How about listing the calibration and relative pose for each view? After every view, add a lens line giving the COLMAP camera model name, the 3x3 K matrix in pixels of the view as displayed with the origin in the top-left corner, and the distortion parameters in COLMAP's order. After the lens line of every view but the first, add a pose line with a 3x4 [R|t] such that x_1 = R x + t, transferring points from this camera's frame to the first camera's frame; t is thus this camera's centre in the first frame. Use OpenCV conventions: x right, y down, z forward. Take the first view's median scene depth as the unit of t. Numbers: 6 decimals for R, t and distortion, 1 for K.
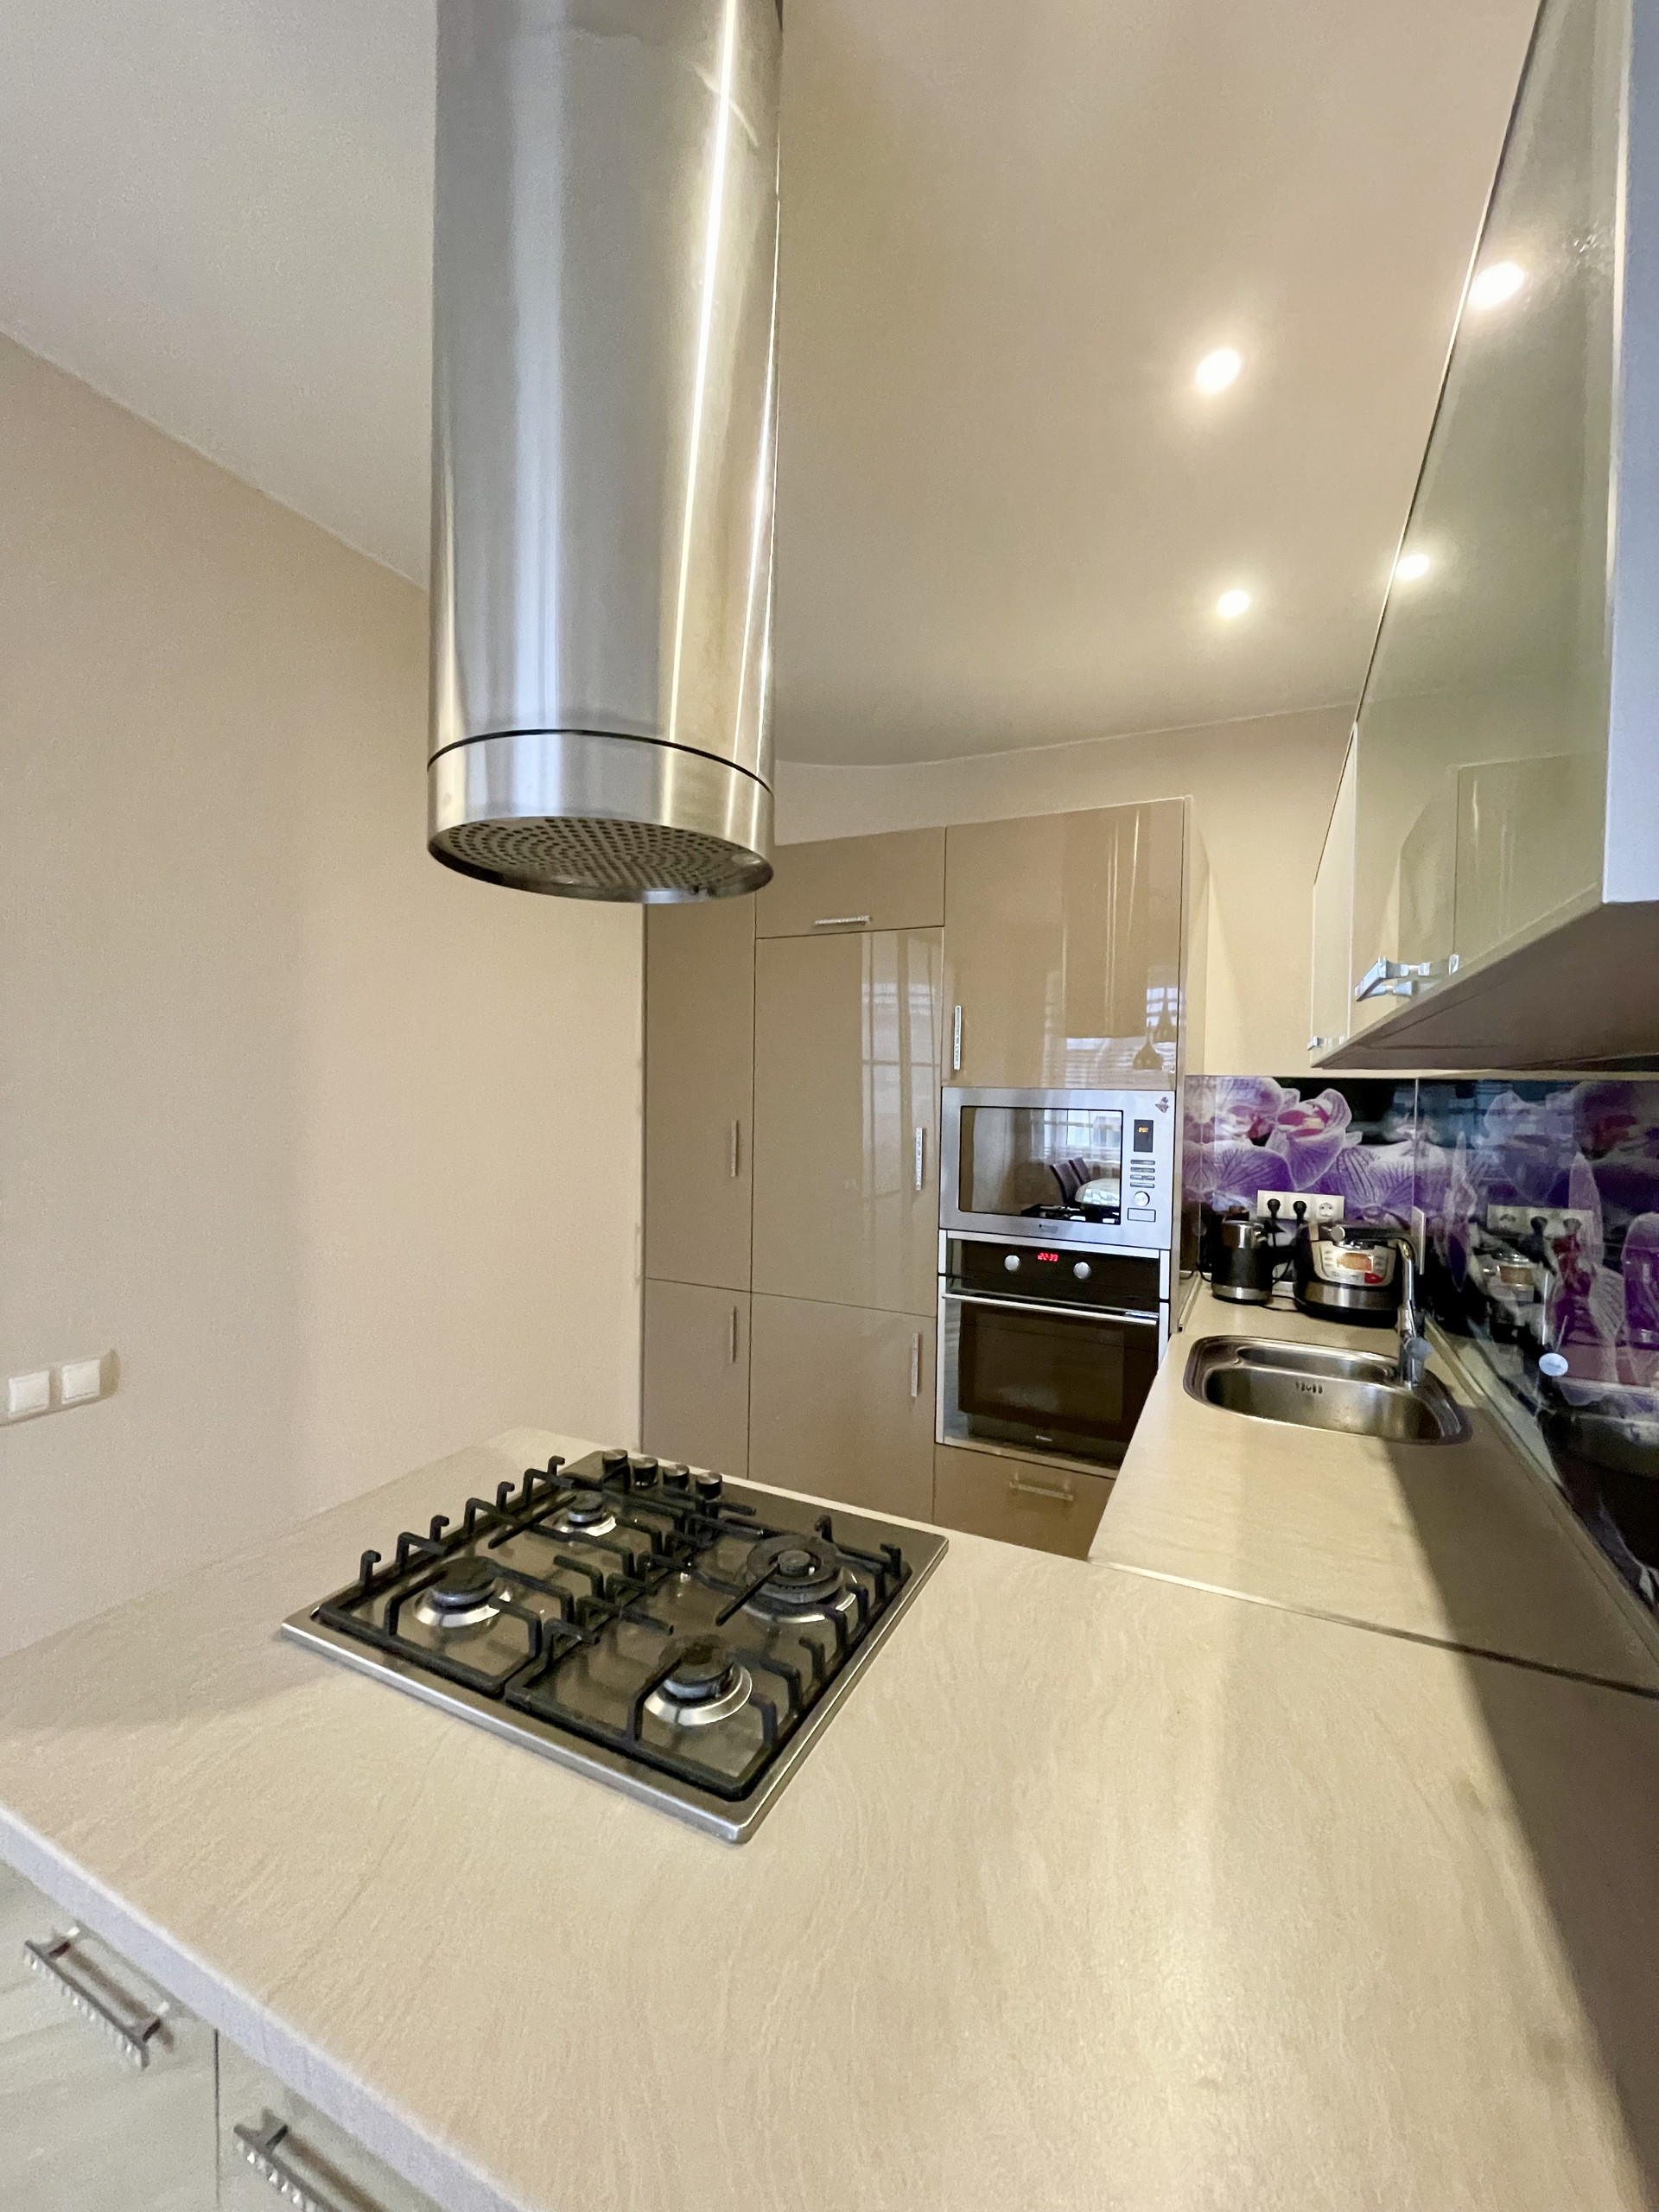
lens RADIAL K [[893.3, 0, 824.9], [0, 893.3, 1116.0], [0, 0, 1]] dist [-0.004158, 0.001465]
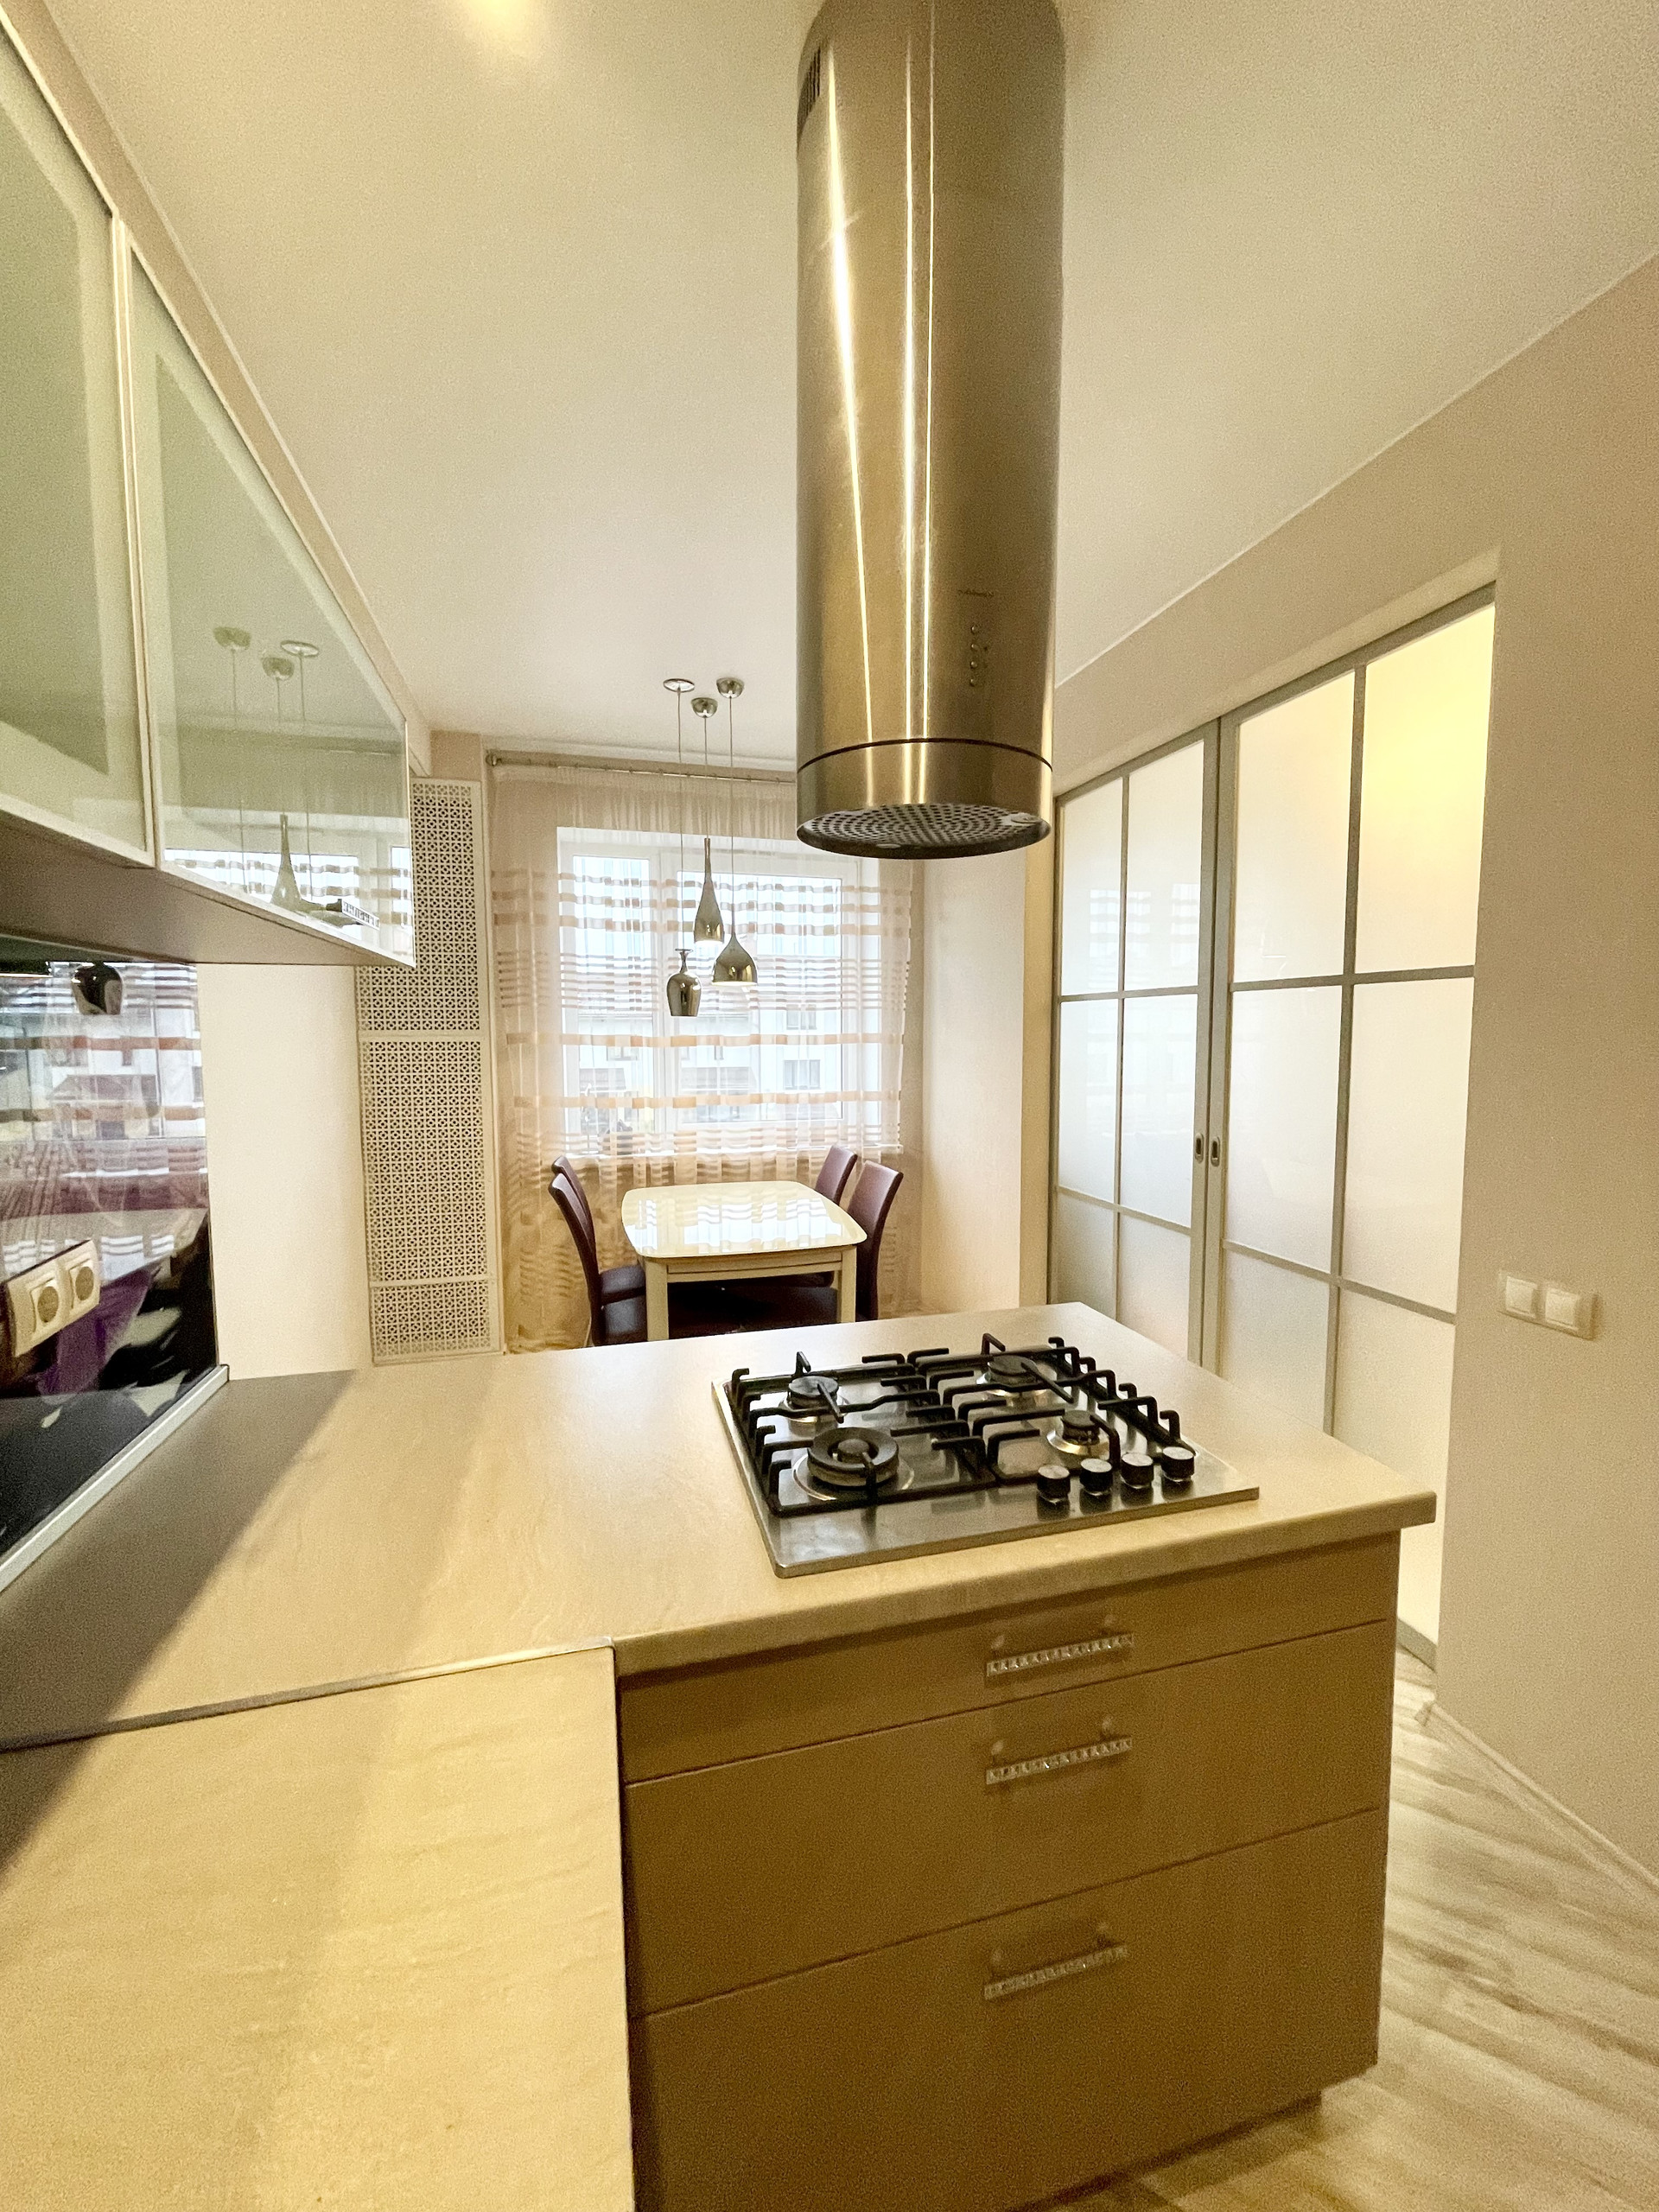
lens RADIAL K [[893.3, 0, 839.7], [0, 893.3, 1096.9], [0, 0, 1]] dist [-0.004158, 0.001465]
pose [[-0.745854, 0.024023, -0.665676, 0.276699], [-0.037430, 0.996259, 0.077891, 0.004073], [0.665057, 0.083012, -0.742165, 0.714307]]
